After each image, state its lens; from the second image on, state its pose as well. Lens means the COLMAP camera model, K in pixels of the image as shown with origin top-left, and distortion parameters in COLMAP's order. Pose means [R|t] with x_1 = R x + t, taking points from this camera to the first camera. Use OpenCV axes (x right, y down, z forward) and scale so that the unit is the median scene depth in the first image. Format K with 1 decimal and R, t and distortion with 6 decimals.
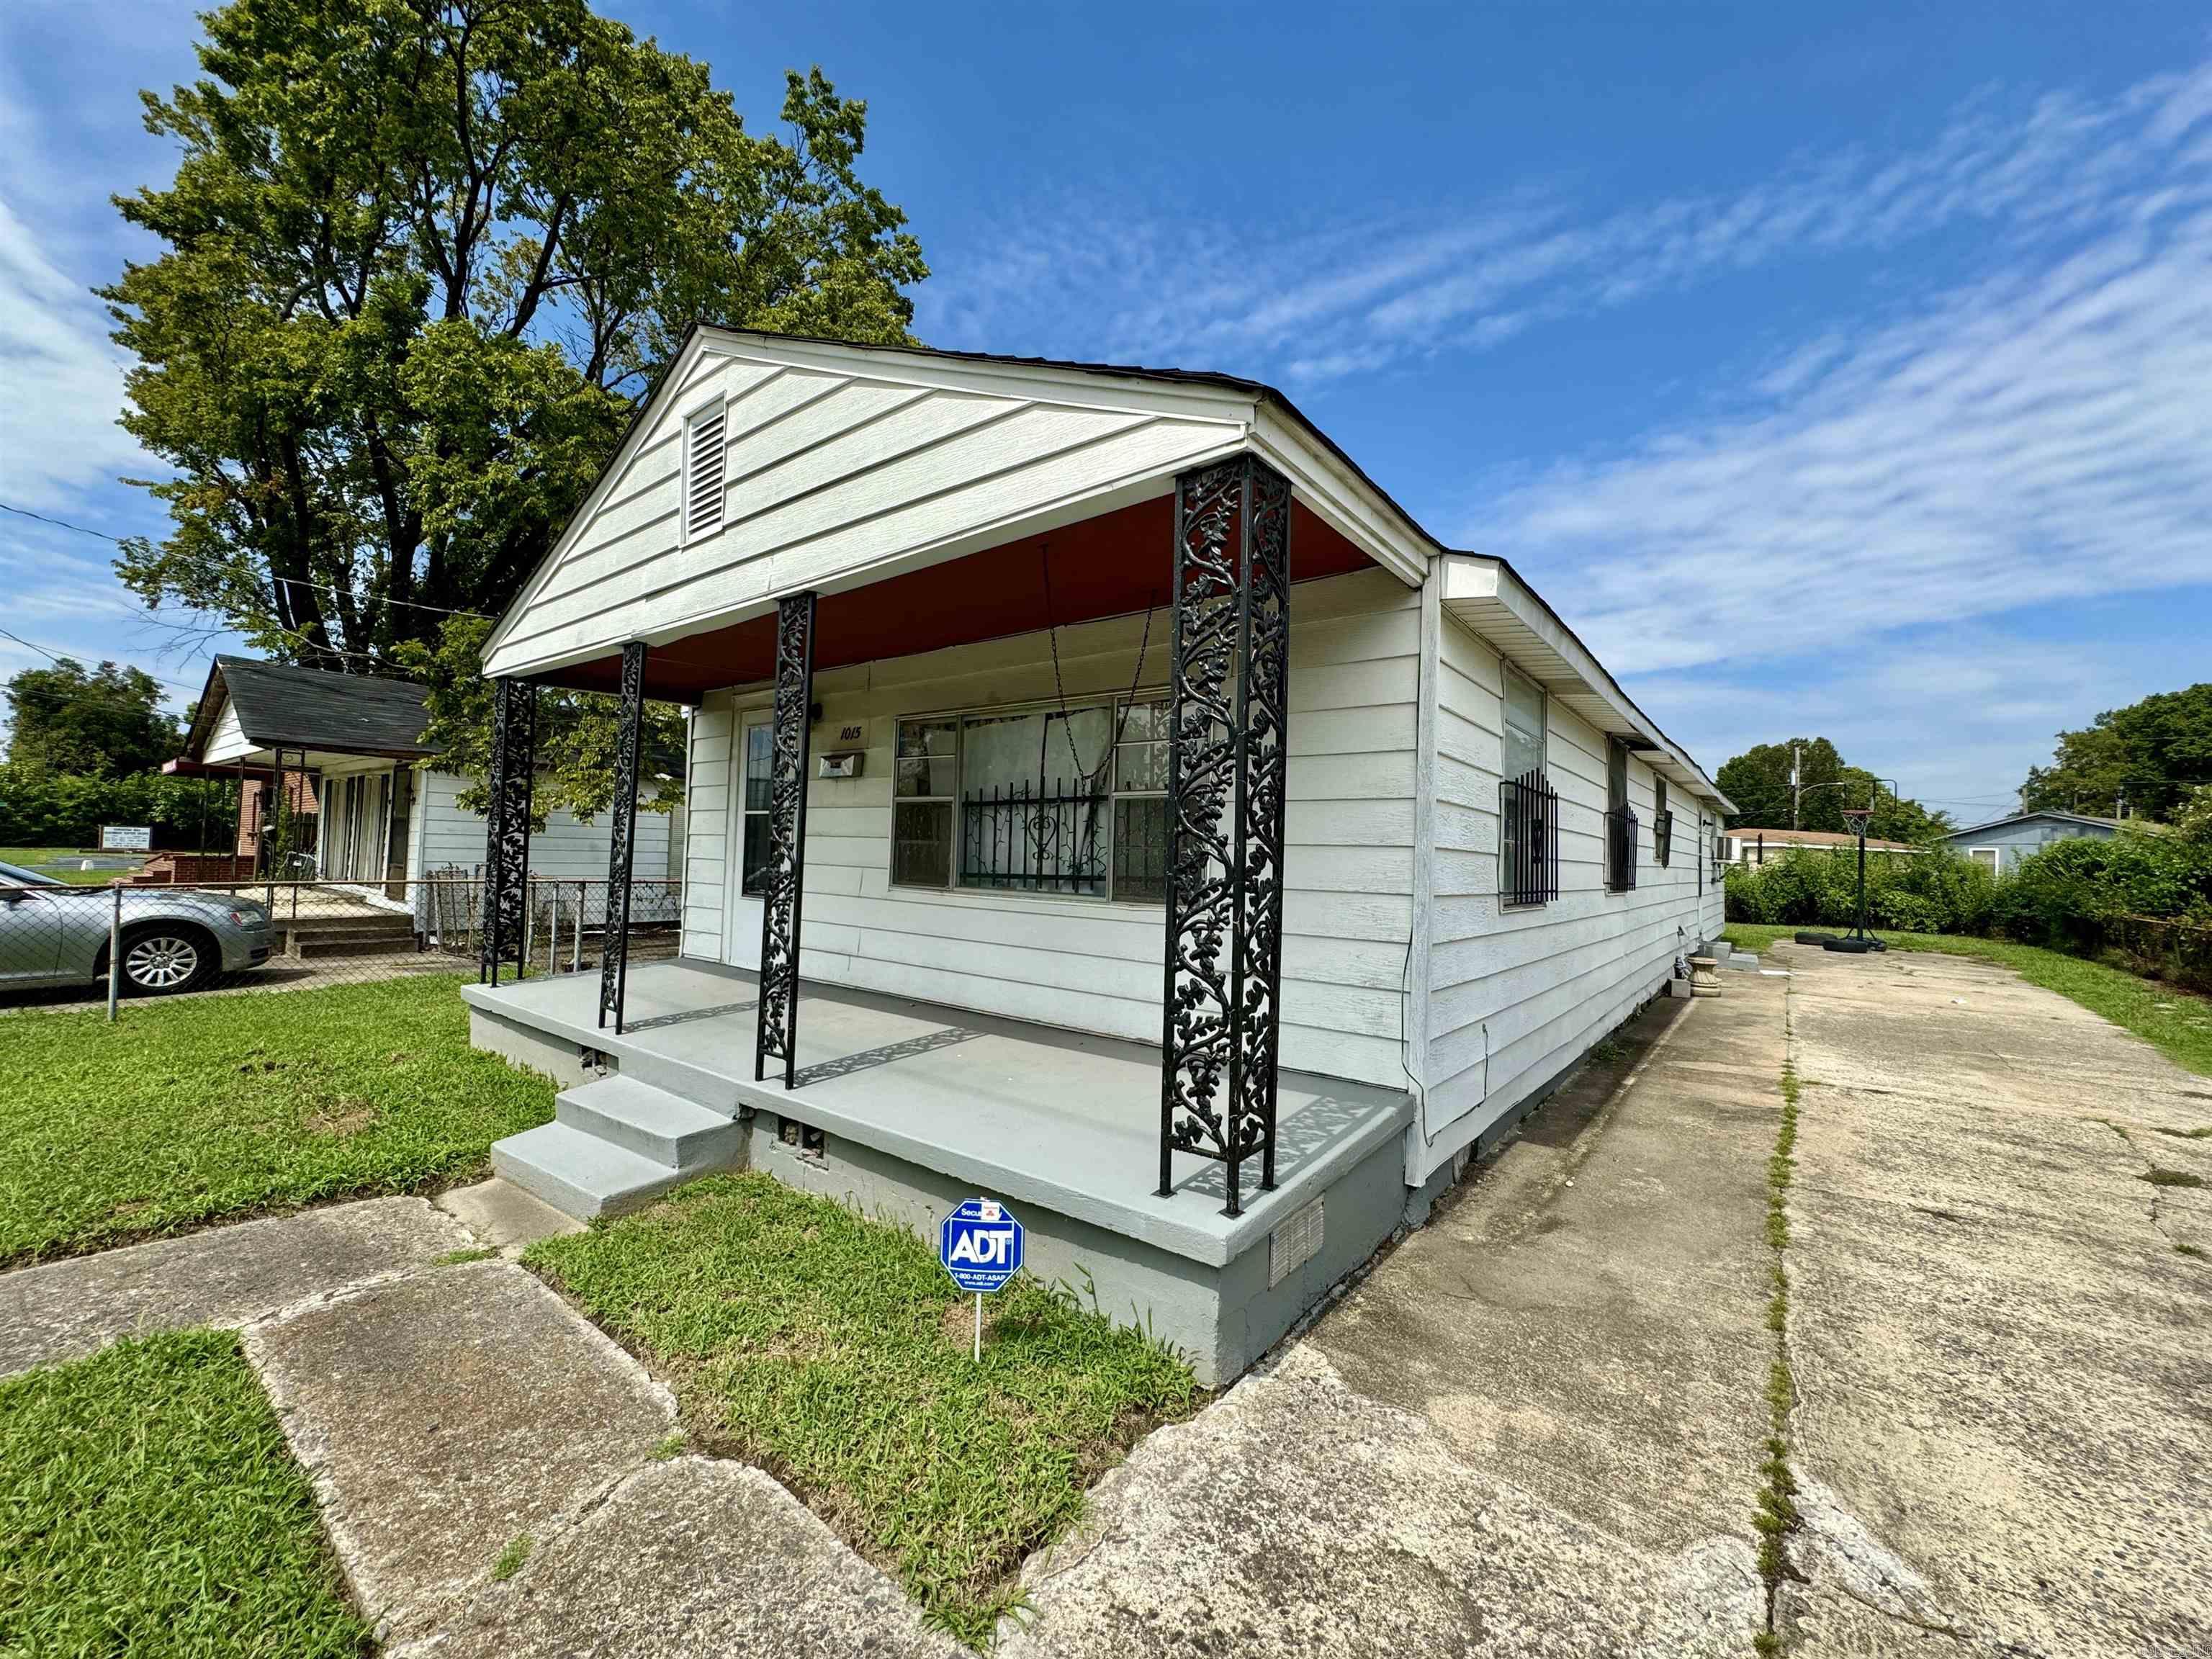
lens RADIAL K [[875.1, 0, 1102.1], [0, 875.1, 823.0], [0, 0, 1]] dist [-0.002621, 0.000457]
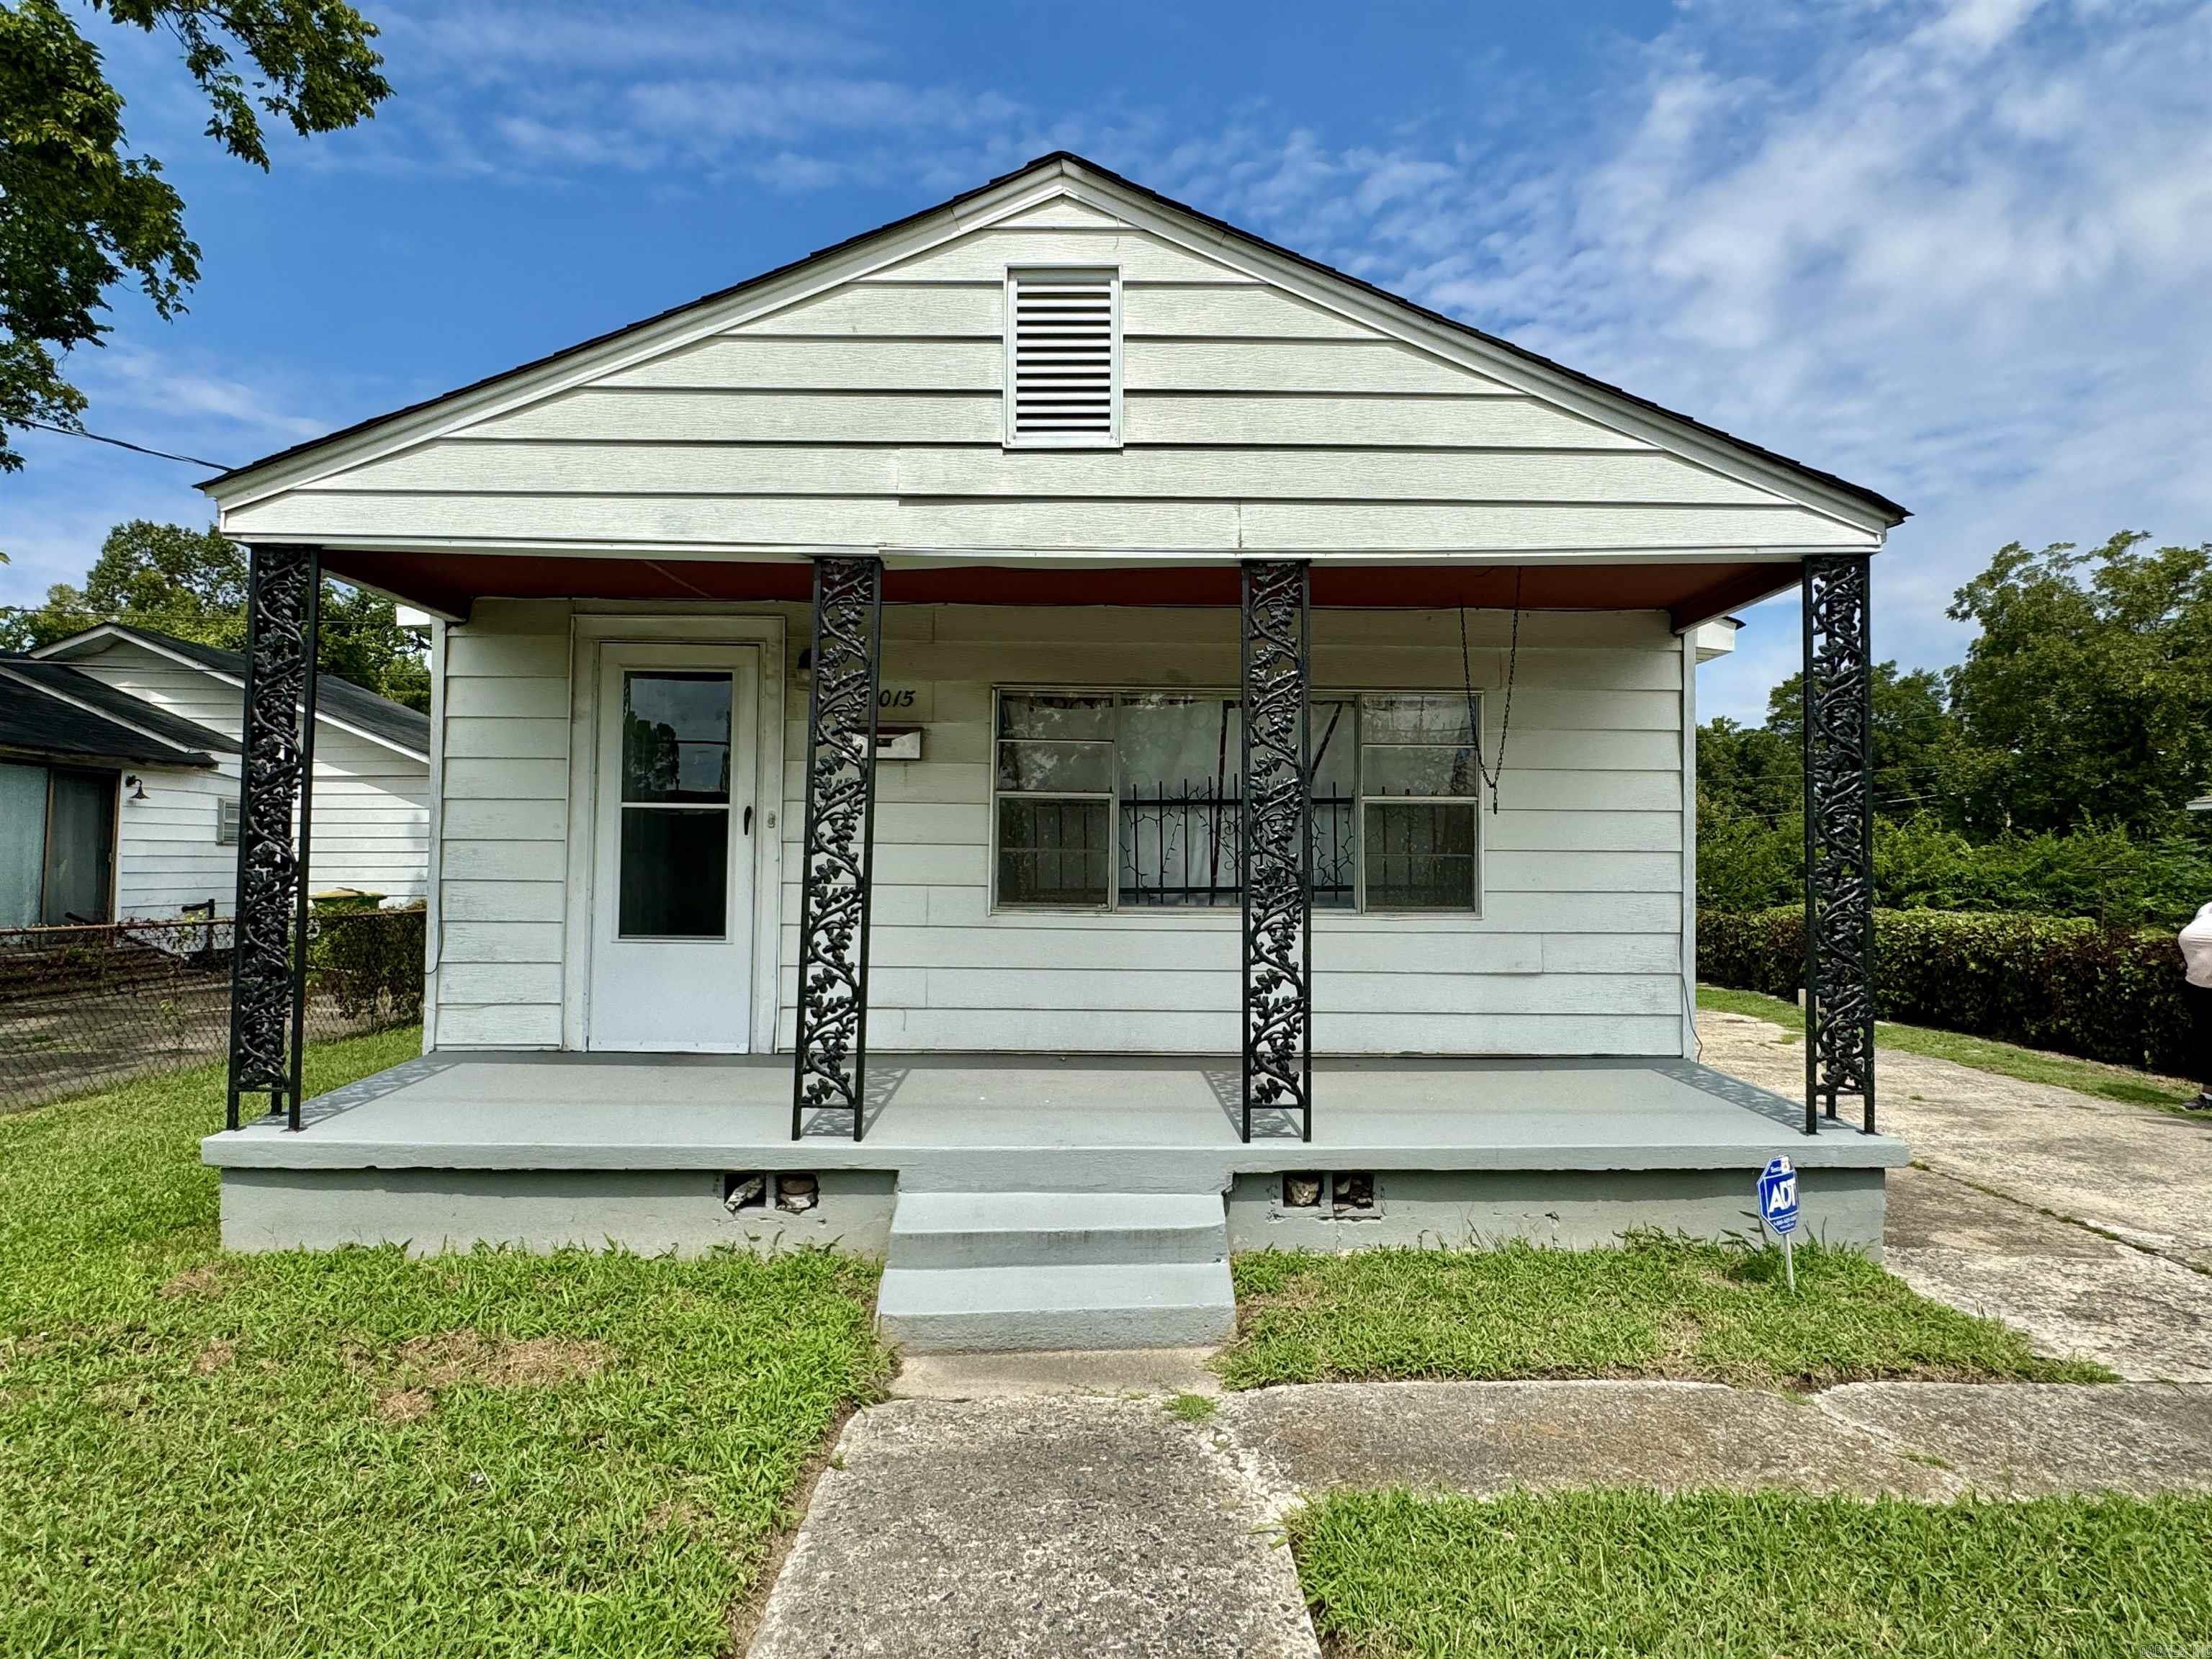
lens RADIAL K [[1201.9, 0, 1095.0], [0, 1201.9, 831.8], [0, 0, 1]] dist [0.001561, 0.000985]
pose [[0.781753, 0.001010, 0.623587, -1.192502], [-0.010586, 0.999876, 0.011652, -0.010854], [-0.623498, -0.015711, 0.781667, 0.199633]]
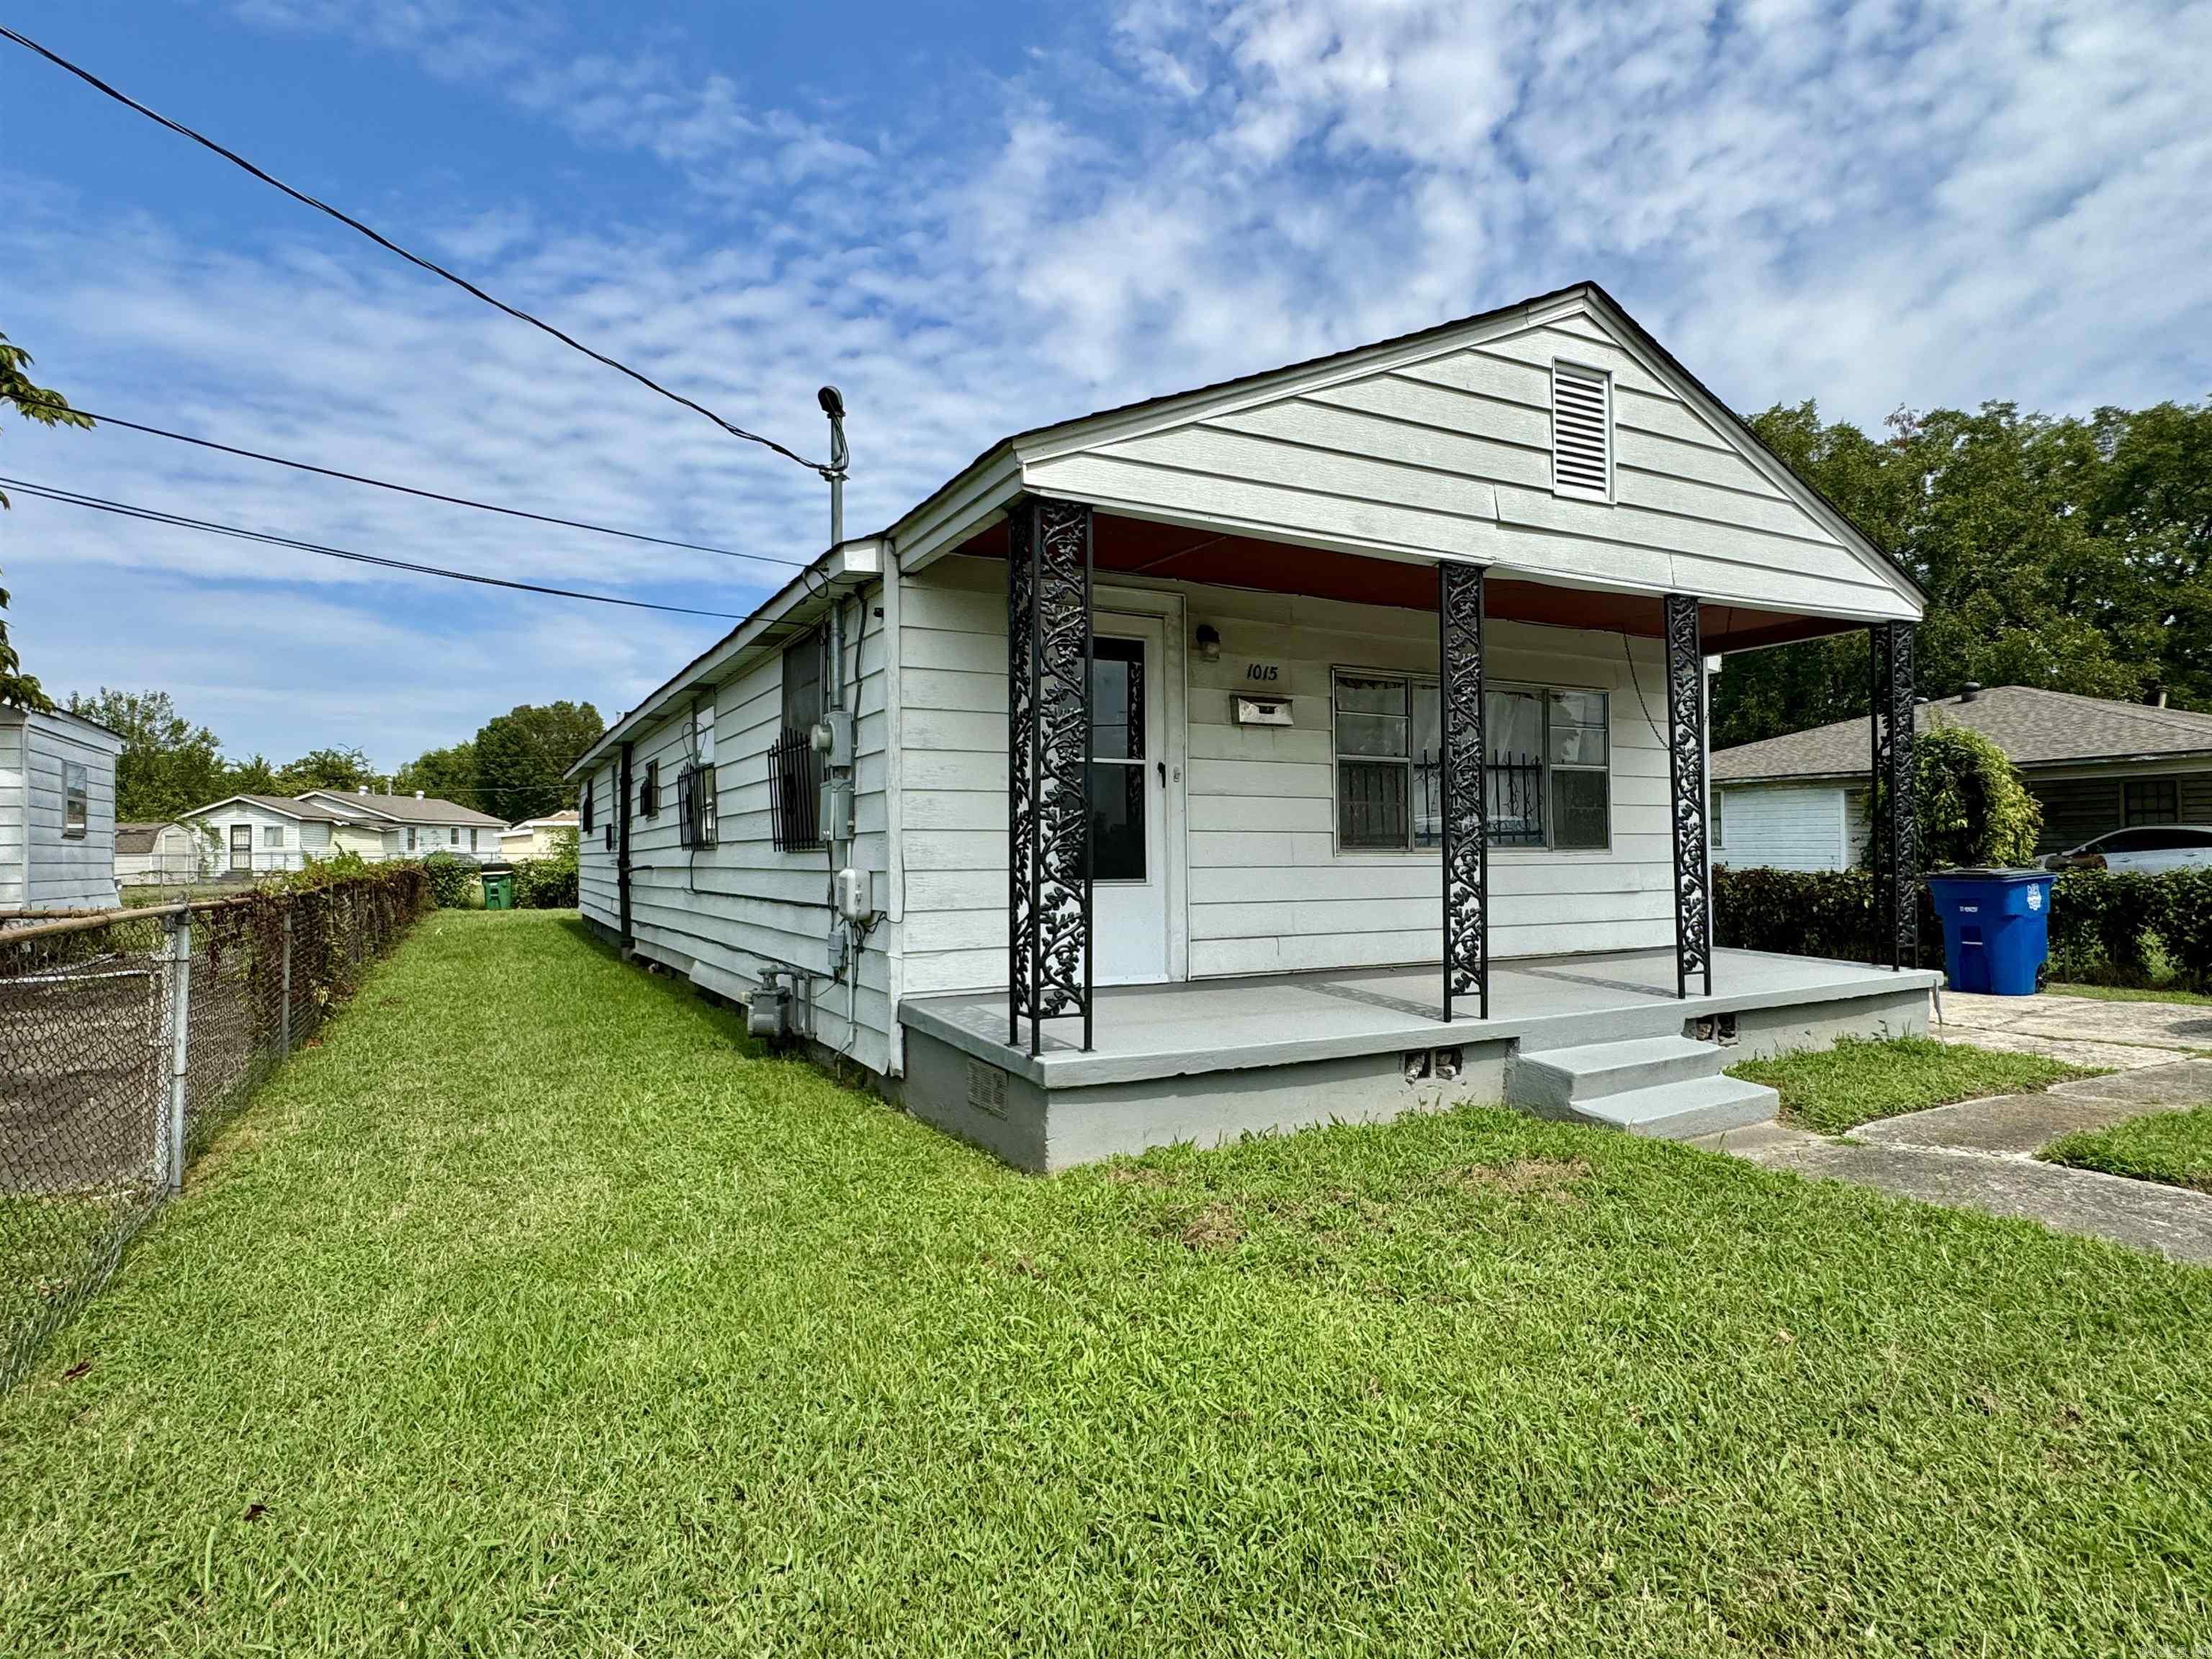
lens RADIAL K [[1214.6, 0, 1117.9], [0, 1214.6, 829.7], [0, 0, 1]] dist [0.004951, 0.000885]
pose [[0.392230, -0.009179, 0.919821, -2.179535], [-0.014087, 0.999773, 0.015984, 0.047090], [-0.919759, -0.019227, 0.392012, 1.039551]]
